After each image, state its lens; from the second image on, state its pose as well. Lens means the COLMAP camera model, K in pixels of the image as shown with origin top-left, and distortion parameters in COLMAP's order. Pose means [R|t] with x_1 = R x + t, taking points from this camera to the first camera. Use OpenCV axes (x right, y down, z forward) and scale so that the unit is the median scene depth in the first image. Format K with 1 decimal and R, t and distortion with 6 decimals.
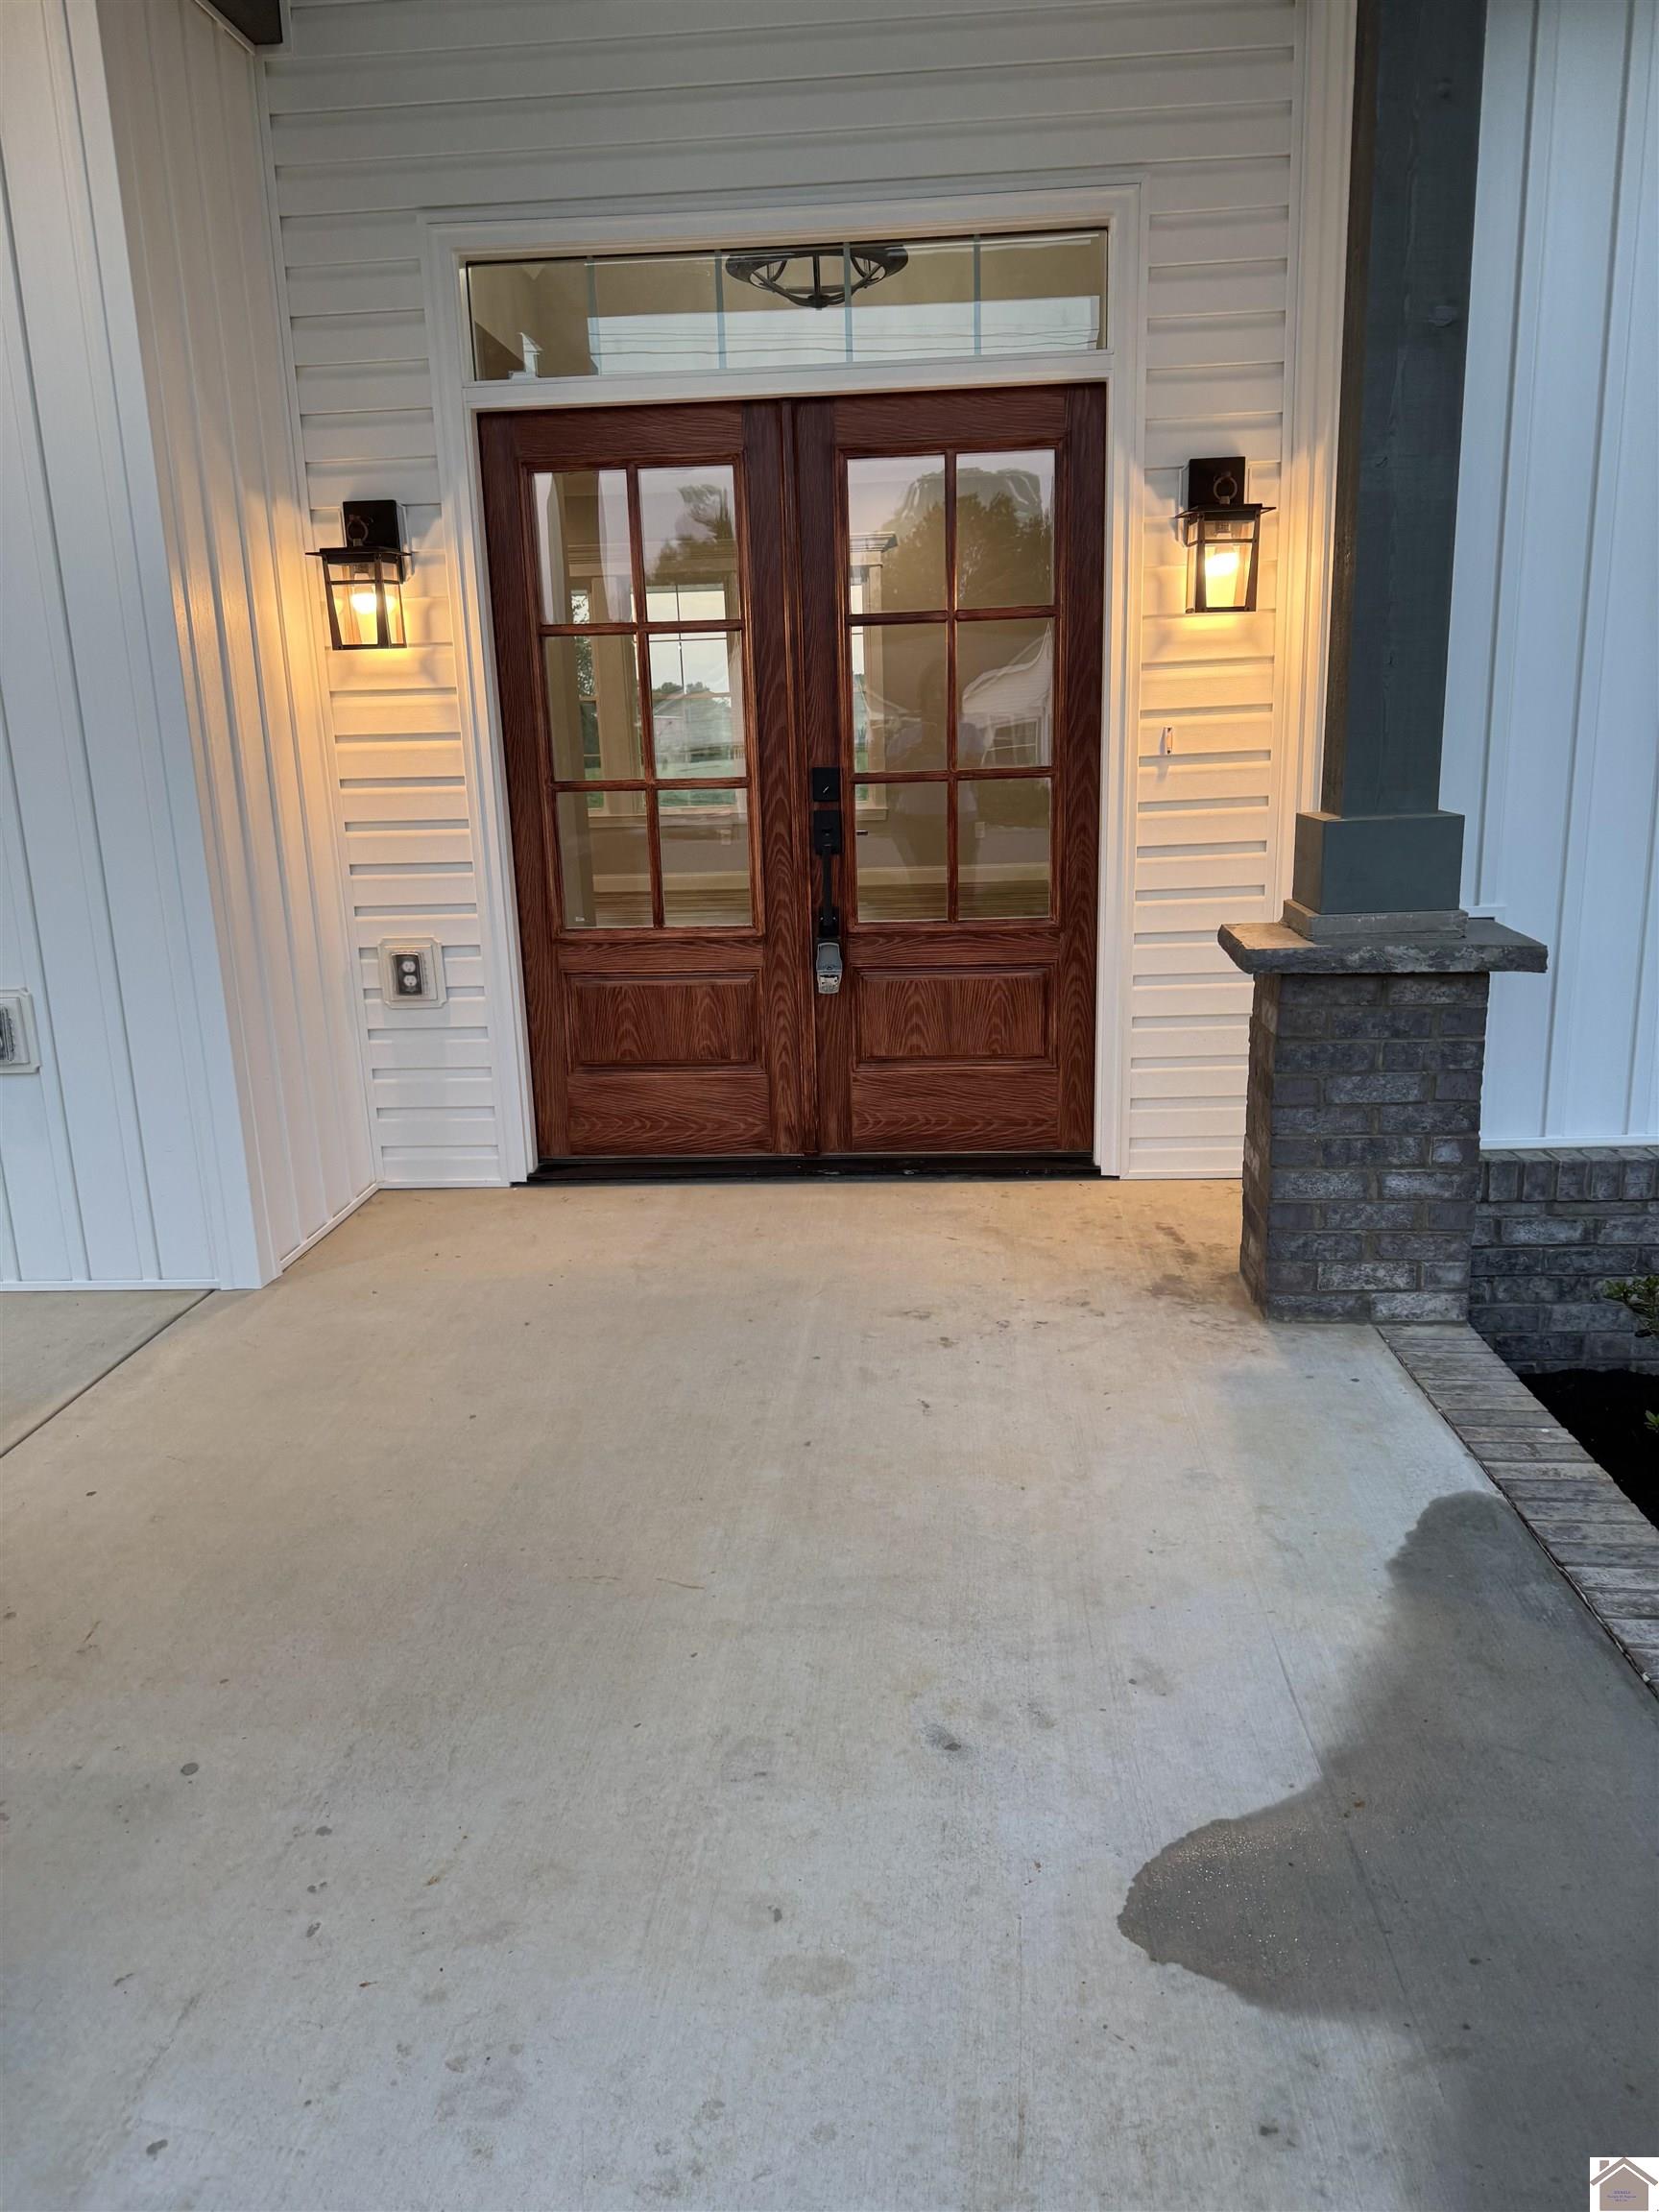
lens RADIAL K [[1557.7, 0, 816.8], [0, 1557.7, 1114.7], [0, 0, 1]] dist [0.048168, -0.048858]
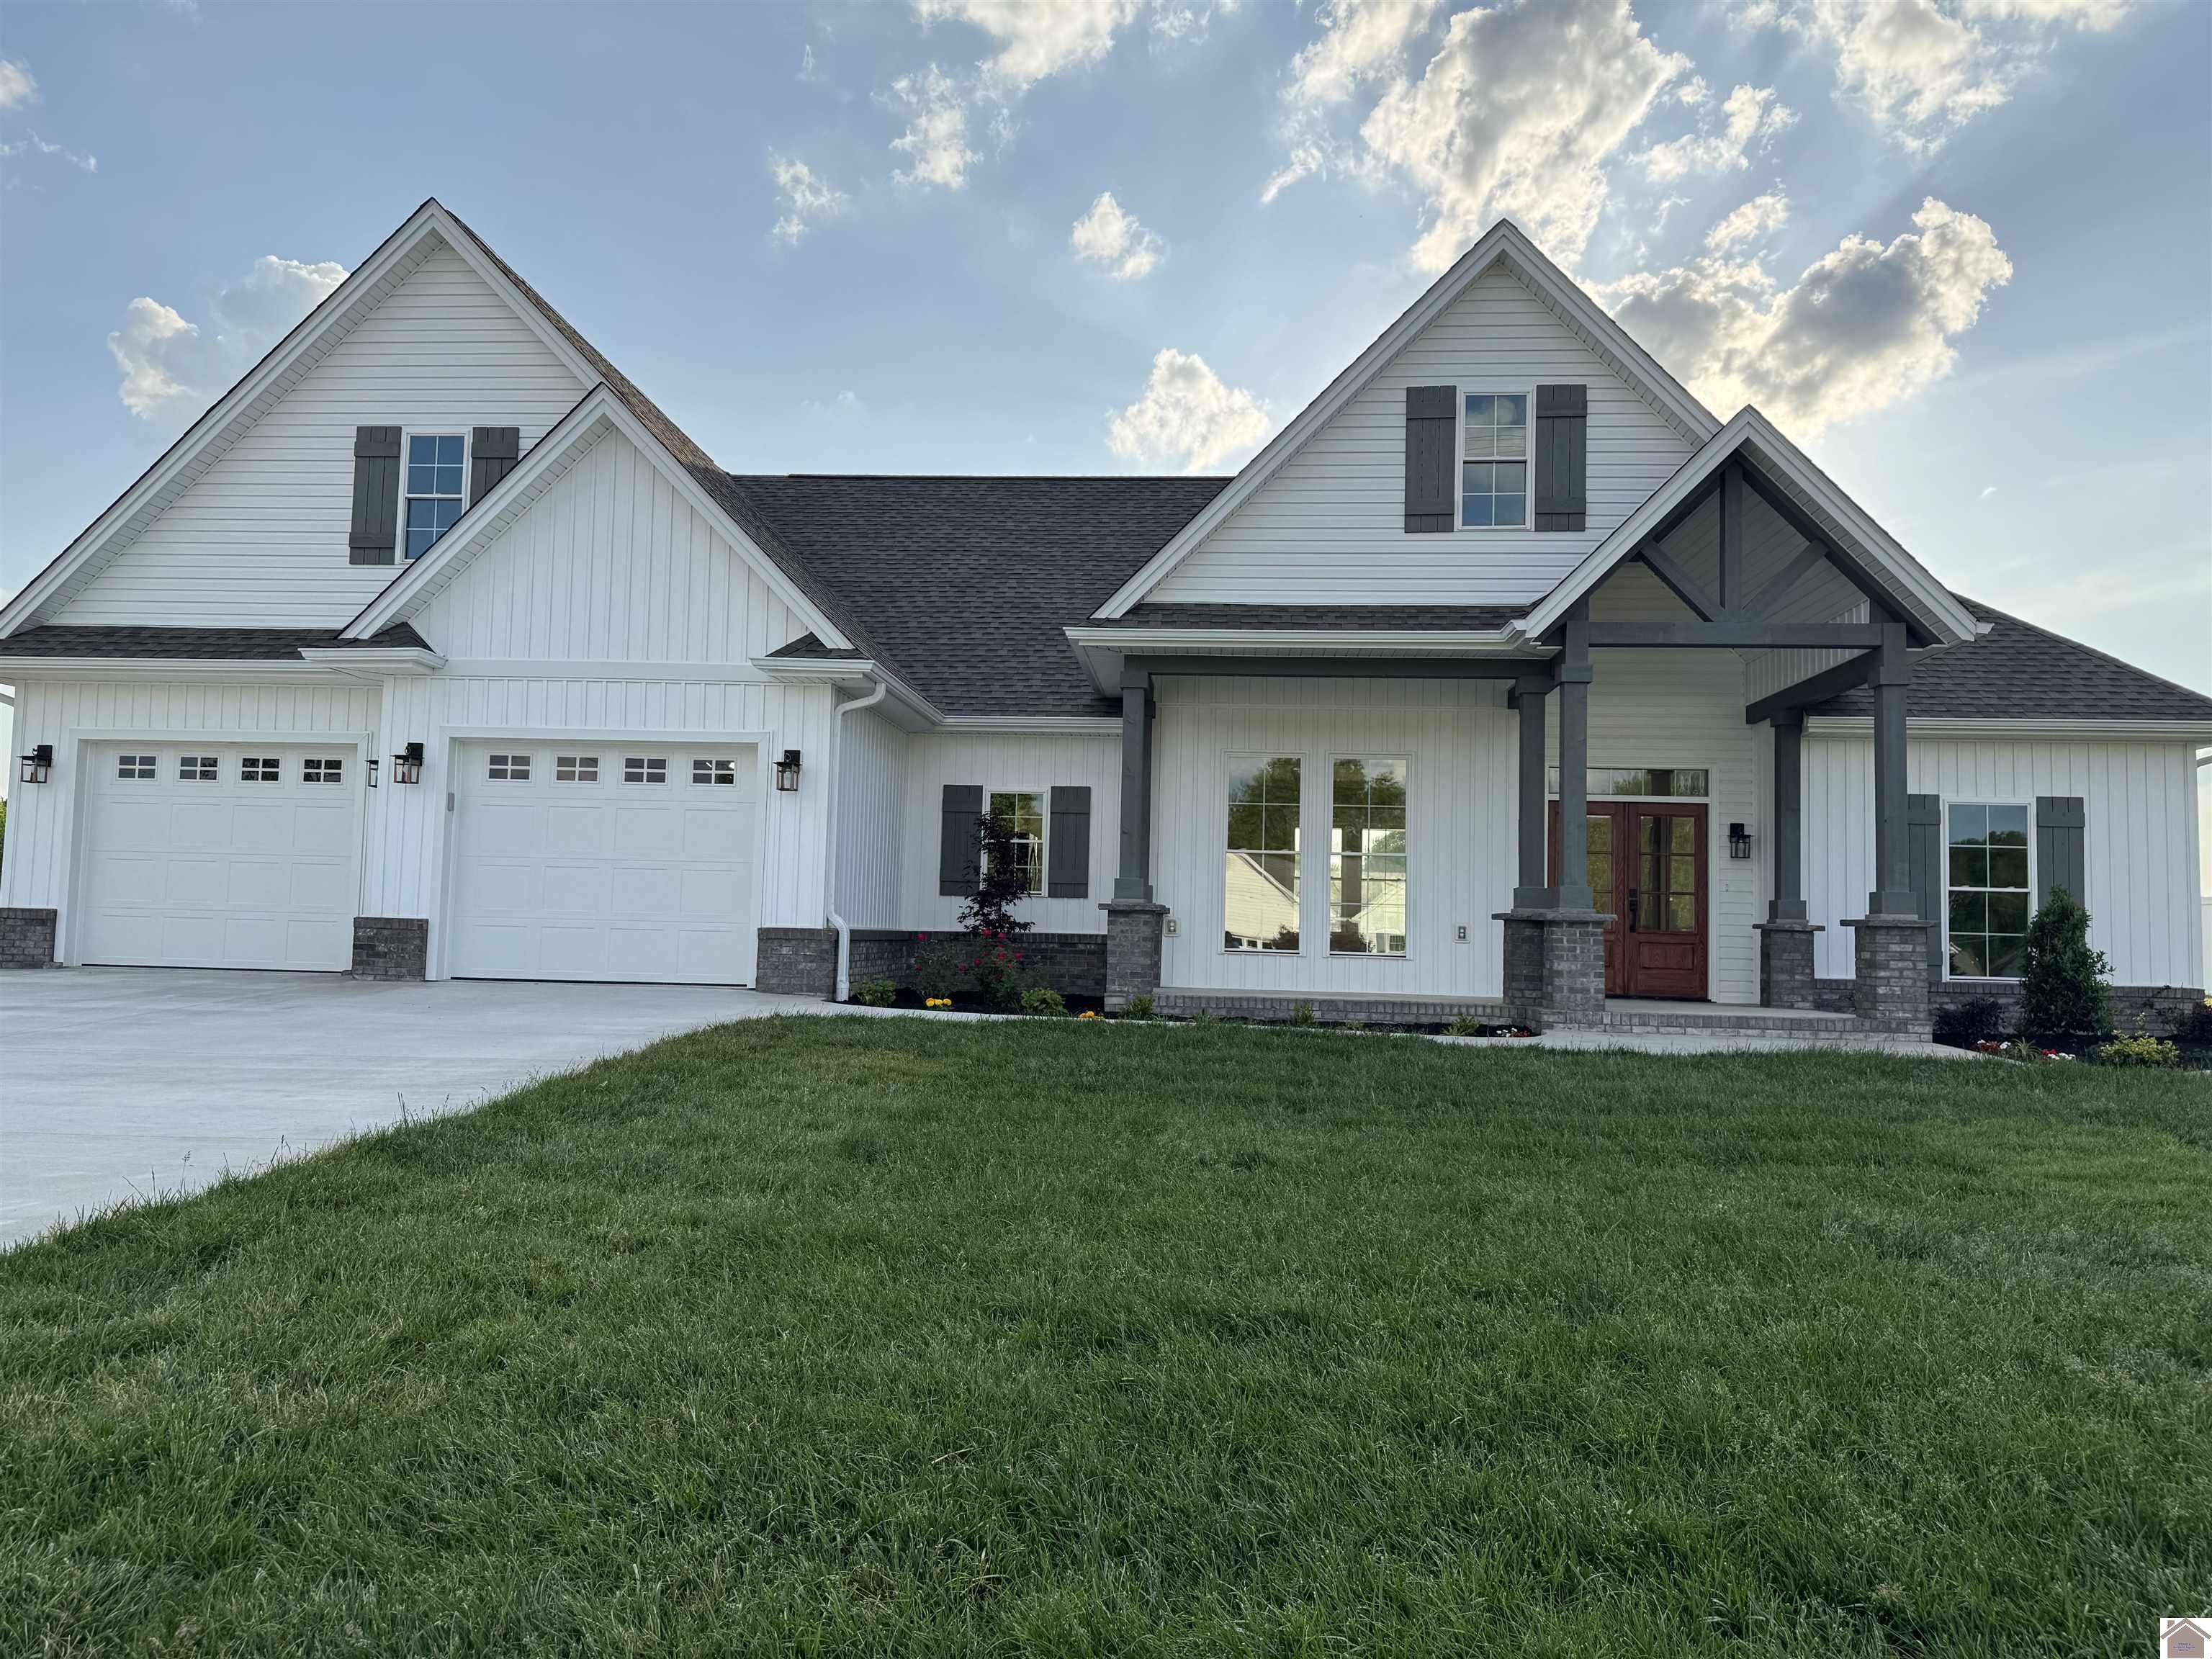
lens RADIAL K [[1557.7, 0, 1100.3], [0, 1557.7, 835.7], [0, 0, 1]] dist [0.048168, -0.048858]
pose [[0.998284, 0.057738, -0.009789, -1.352974], [-0.058058, 0.953882, -0.294515, 0.916895], [-0.007668, 0.294578, 0.955597, -2.878666]]
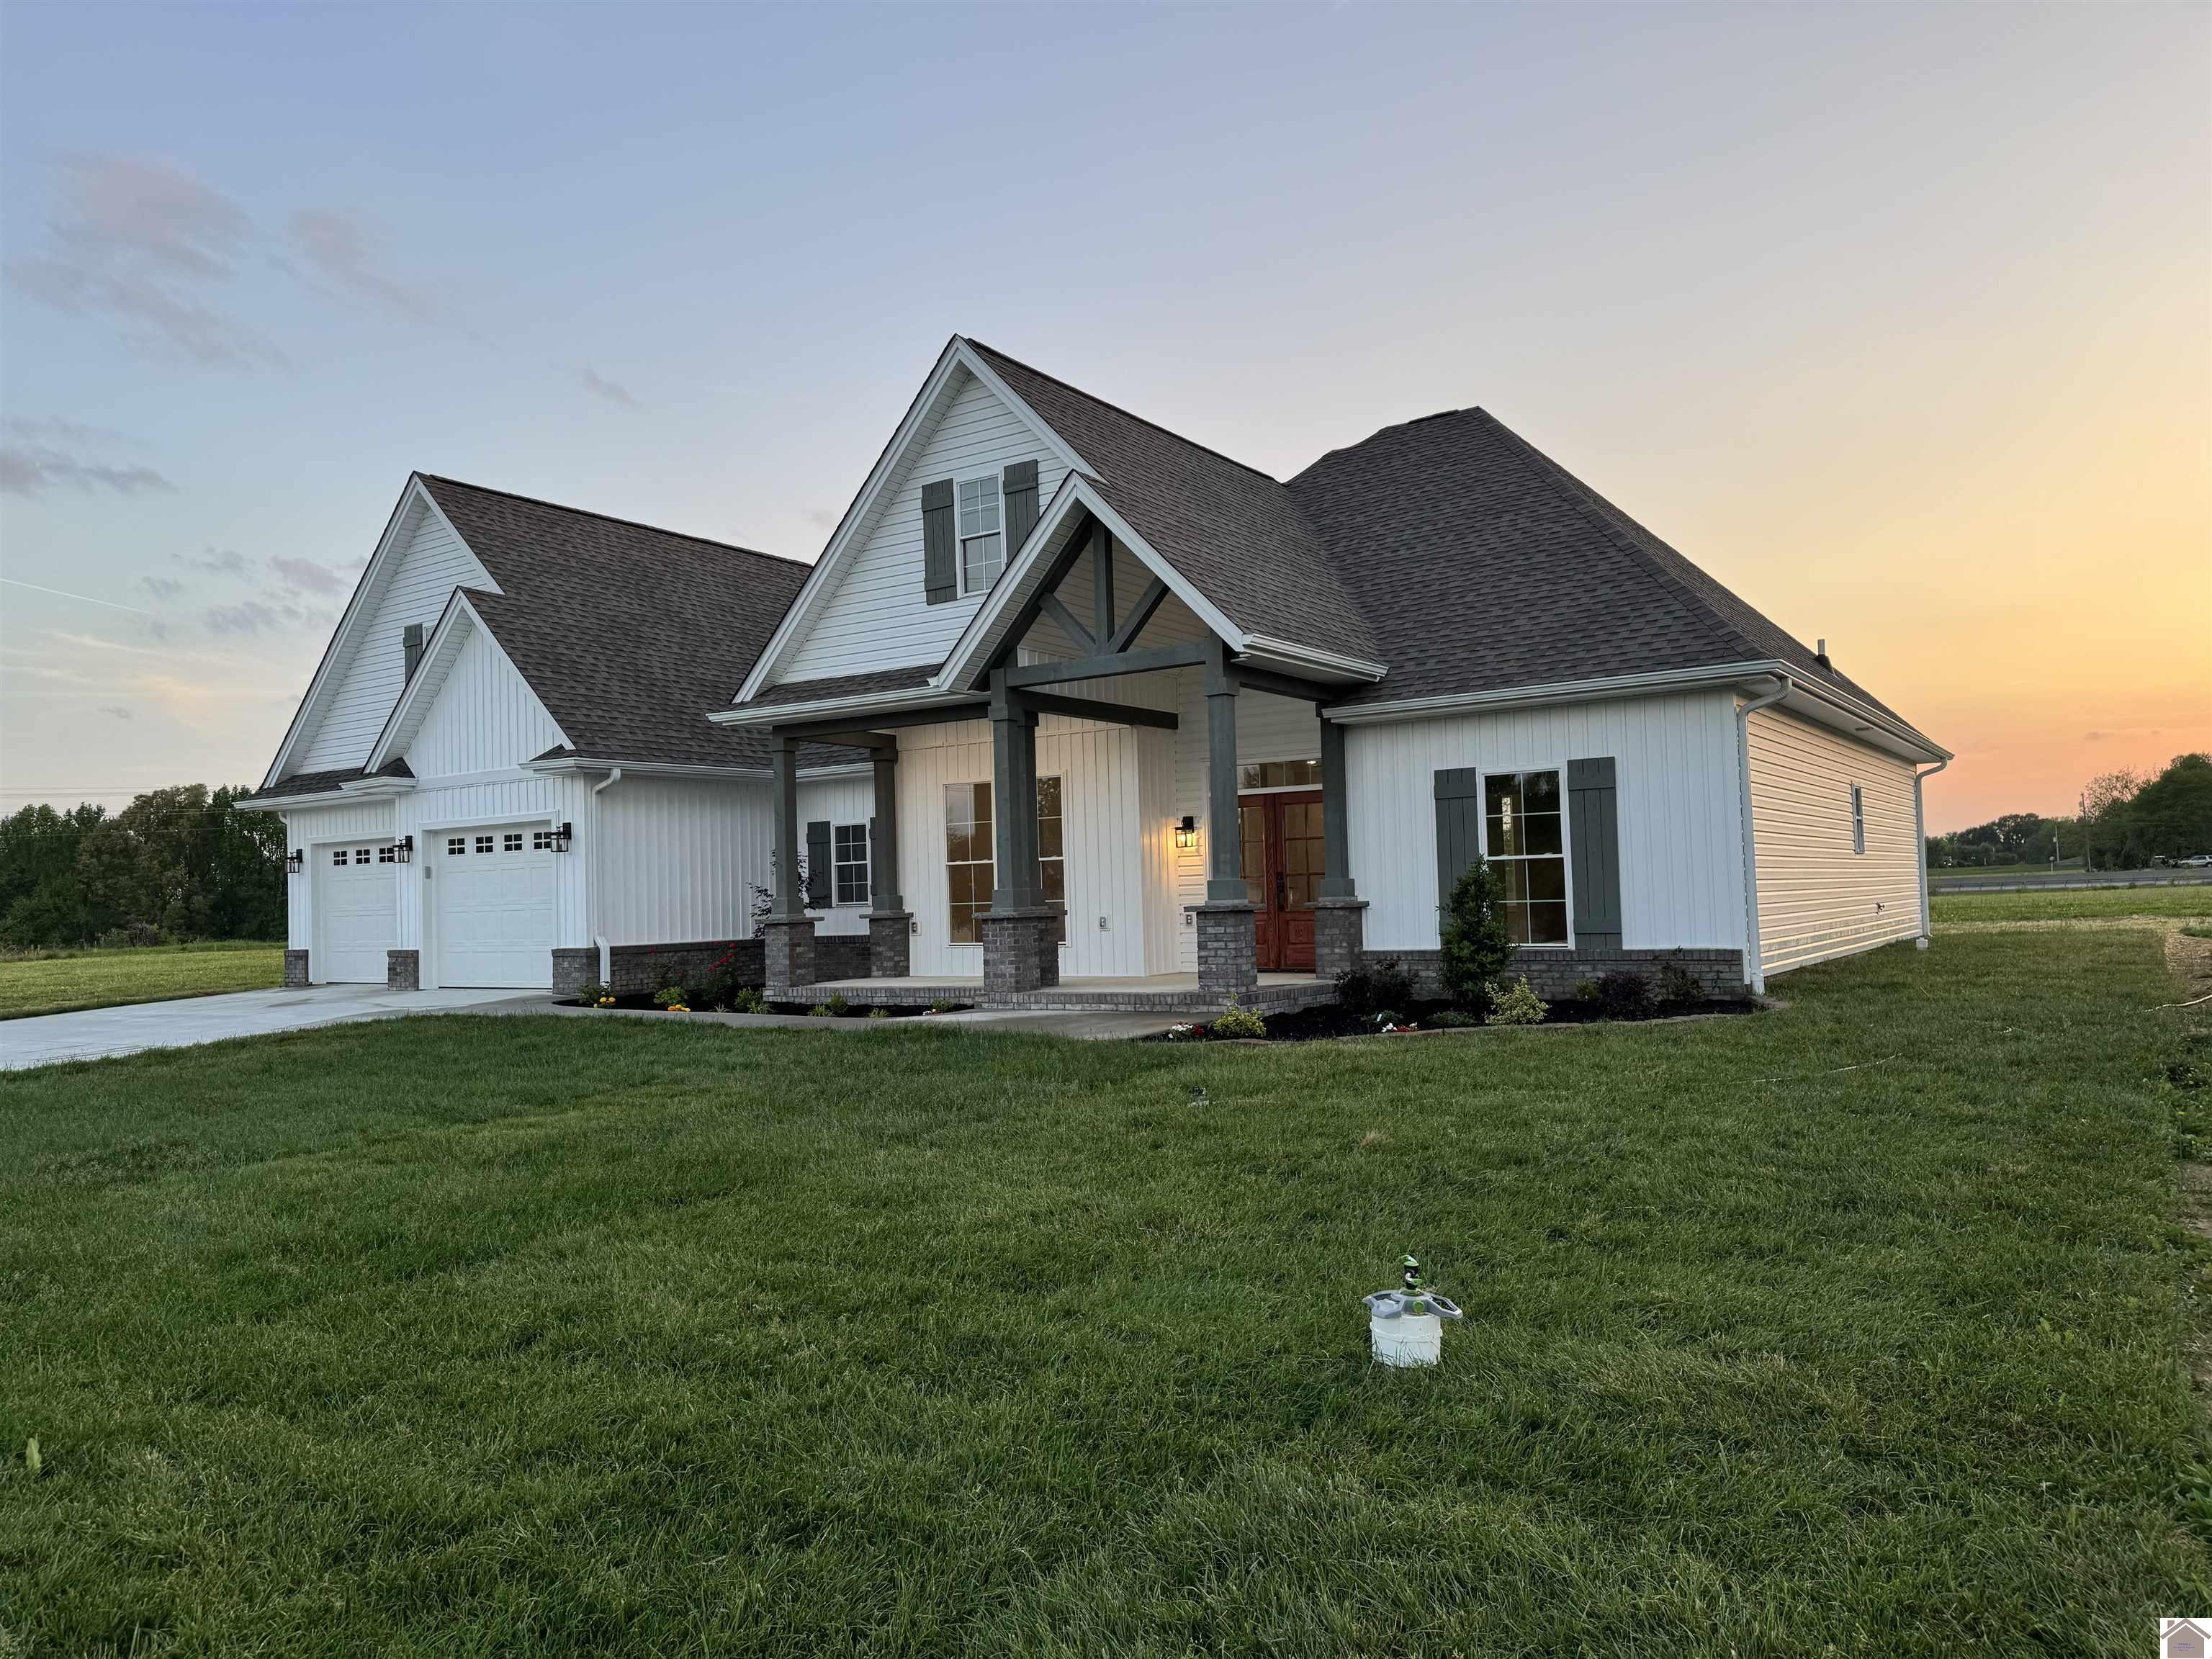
lens RADIAL K [[1557.7, 0, 1109.9], [0, 1557.7, 841.3], [0, 0, 1]] dist [0.048168, -0.048858]
pose [[0.866550, -0.012496, -0.498933, 1.796995], [-0.115470, 0.967544, -0.224781, 0.731406], [0.485548, 0.252395, 0.836982, -2.915200]]
